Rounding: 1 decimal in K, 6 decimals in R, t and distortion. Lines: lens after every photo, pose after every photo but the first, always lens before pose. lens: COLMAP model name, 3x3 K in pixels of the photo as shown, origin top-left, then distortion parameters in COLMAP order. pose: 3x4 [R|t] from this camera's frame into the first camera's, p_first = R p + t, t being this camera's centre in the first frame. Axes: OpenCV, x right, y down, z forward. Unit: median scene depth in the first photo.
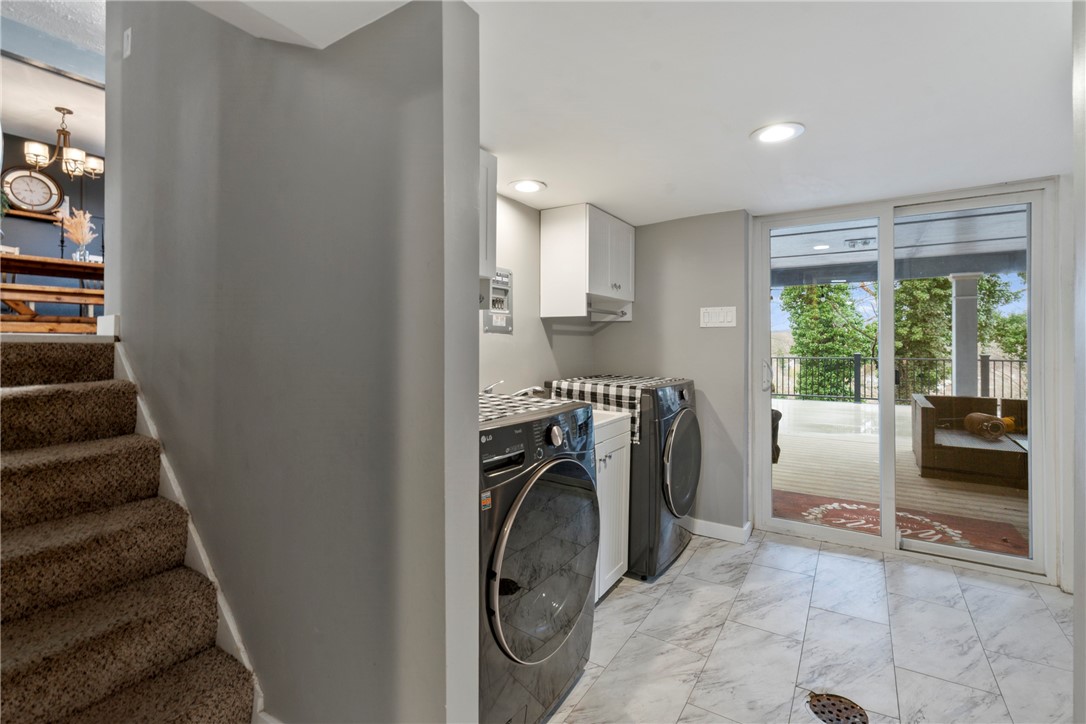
lens RADIAL K [[492.9, 0, 540.5], [0, 492.9, 339.7], [0, 0, 1]] dist [-0.010604, 0.003919]
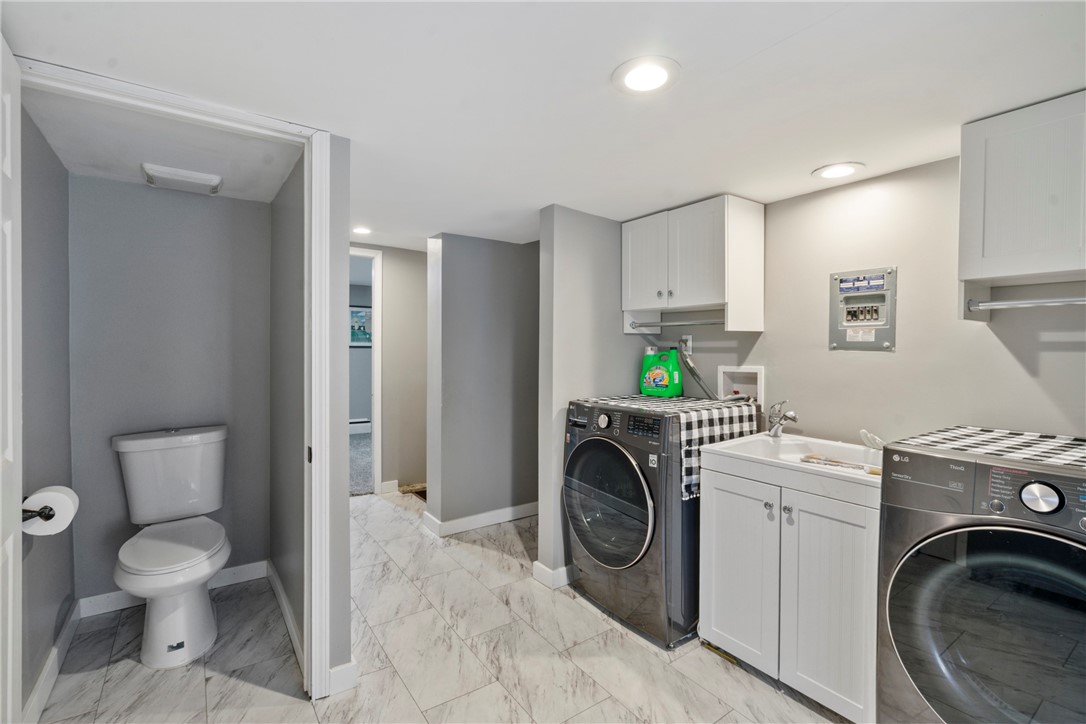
lens RADIAL K [[492.9, 0, 546.3], [0, 492.9, 356.8], [0, 0, 1]] dist [-0.010604, 0.003919]
pose [[-0.361306, 0.006620, -0.932424, 0.866397], [-0.003556, 0.999958, 0.008477, -0.007332], [0.932441, 0.006379, -0.361267, 0.803513]]
